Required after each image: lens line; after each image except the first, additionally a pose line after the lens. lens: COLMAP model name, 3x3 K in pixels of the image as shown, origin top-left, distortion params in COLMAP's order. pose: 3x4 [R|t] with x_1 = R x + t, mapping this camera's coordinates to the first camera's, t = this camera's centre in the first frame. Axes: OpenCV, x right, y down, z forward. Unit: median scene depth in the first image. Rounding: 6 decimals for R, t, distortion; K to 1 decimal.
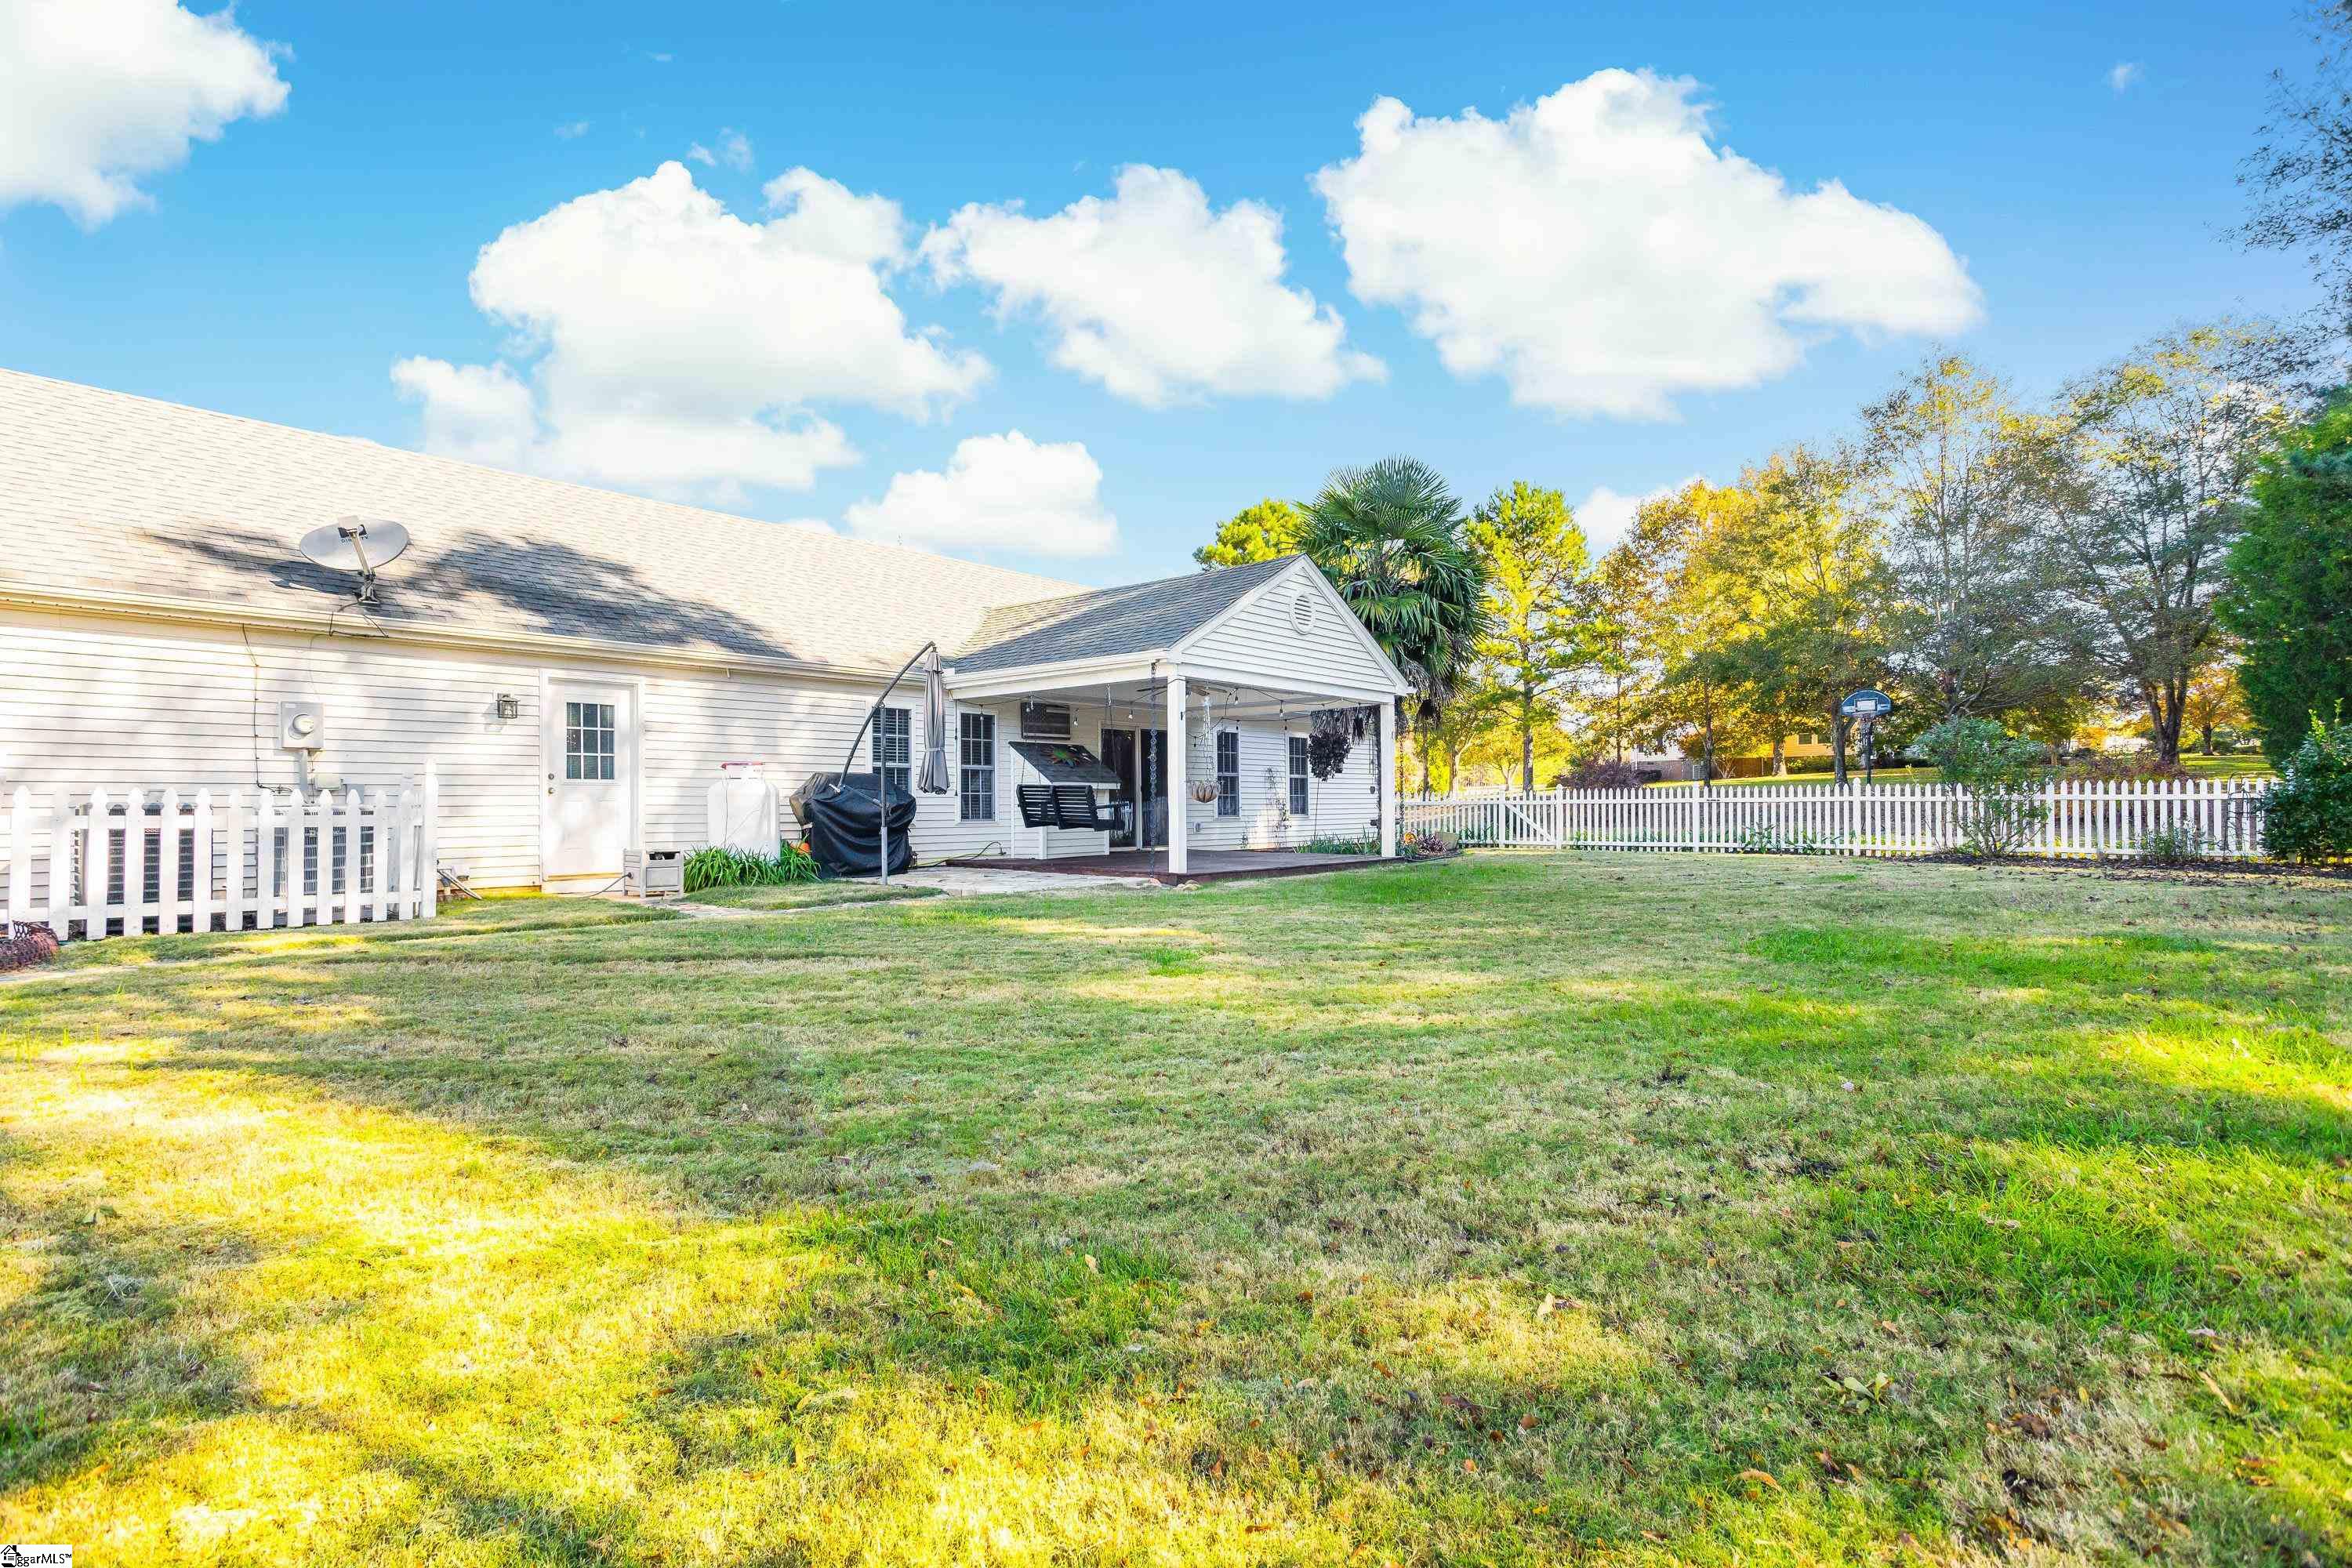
lens RADIAL K [[1135.5, 0, 1162.8], [0, 1135.5, 768.2], [0, 0, 1]] dist [-0.024770, 0.000241]
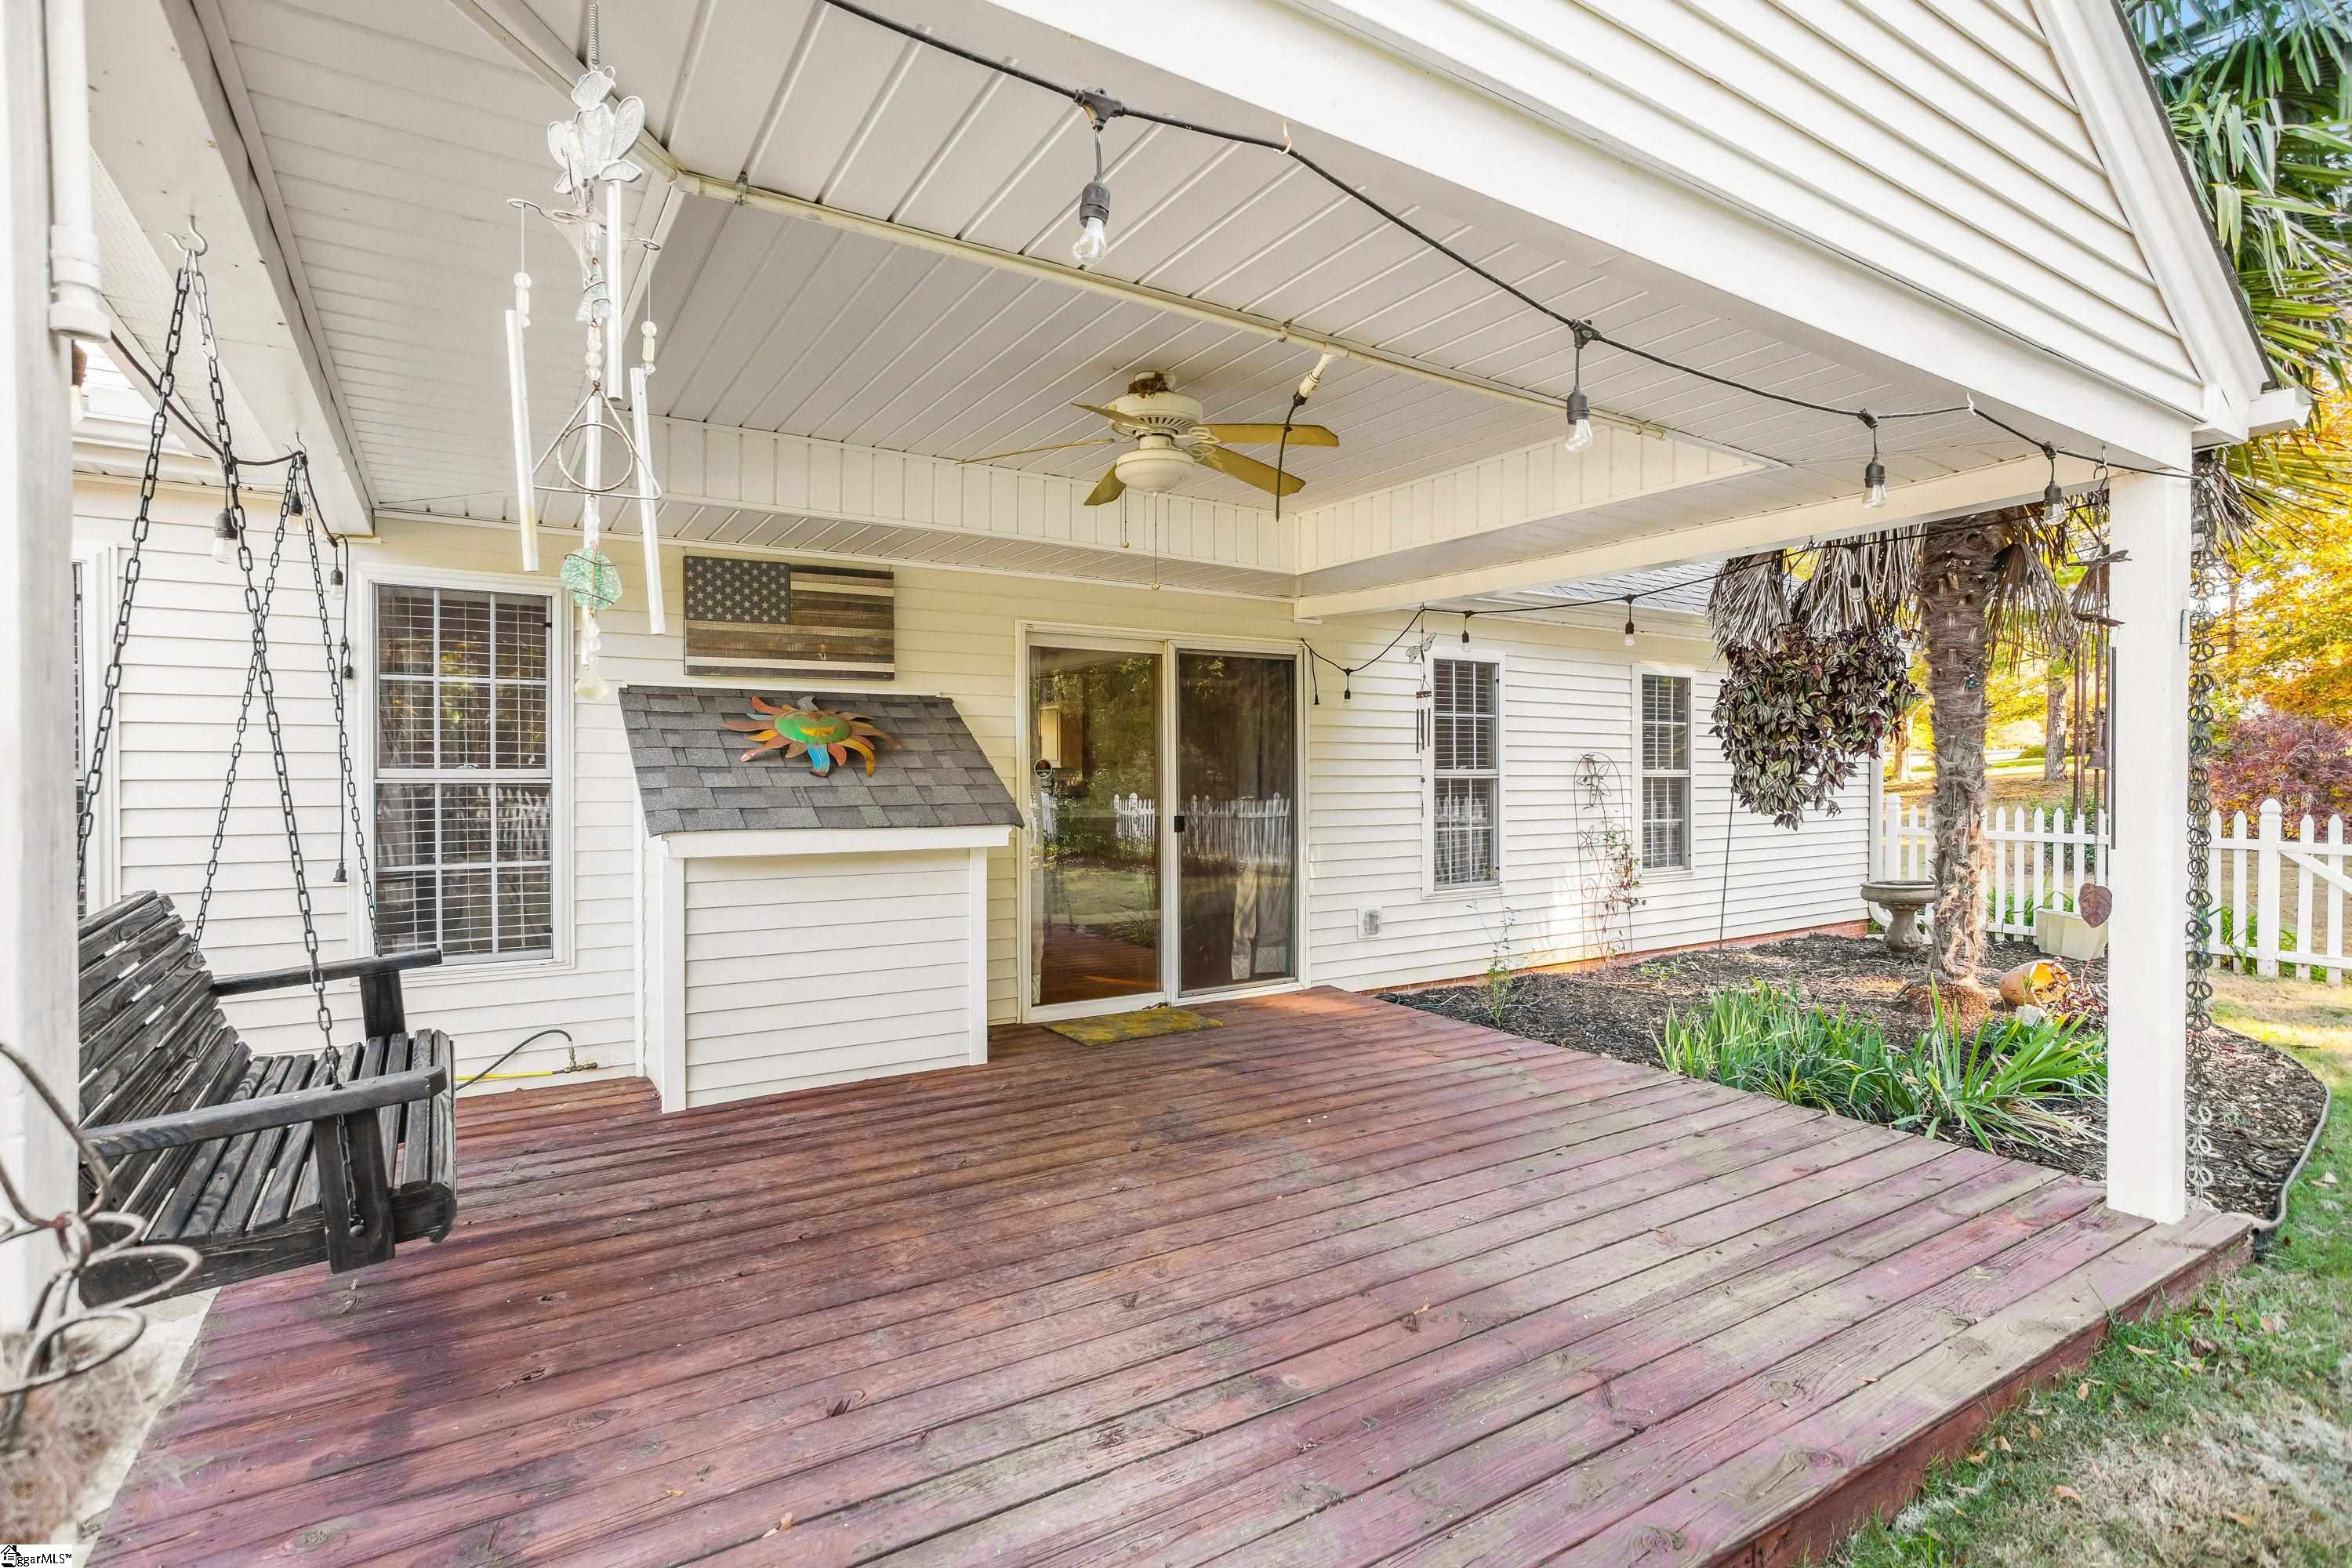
lens RADIAL K [[1135.5, 0, 1162.8], [0, 1135.5, 768.2], [0, 0, 1]] dist [-0.024770, 0.000241]
pose [[0.957461, -0.000617, -0.288562, 0.067738], [0.008963, 0.999579, 0.027602, -0.006996], [0.288423, -0.029014, 0.957063, 0.597952]]
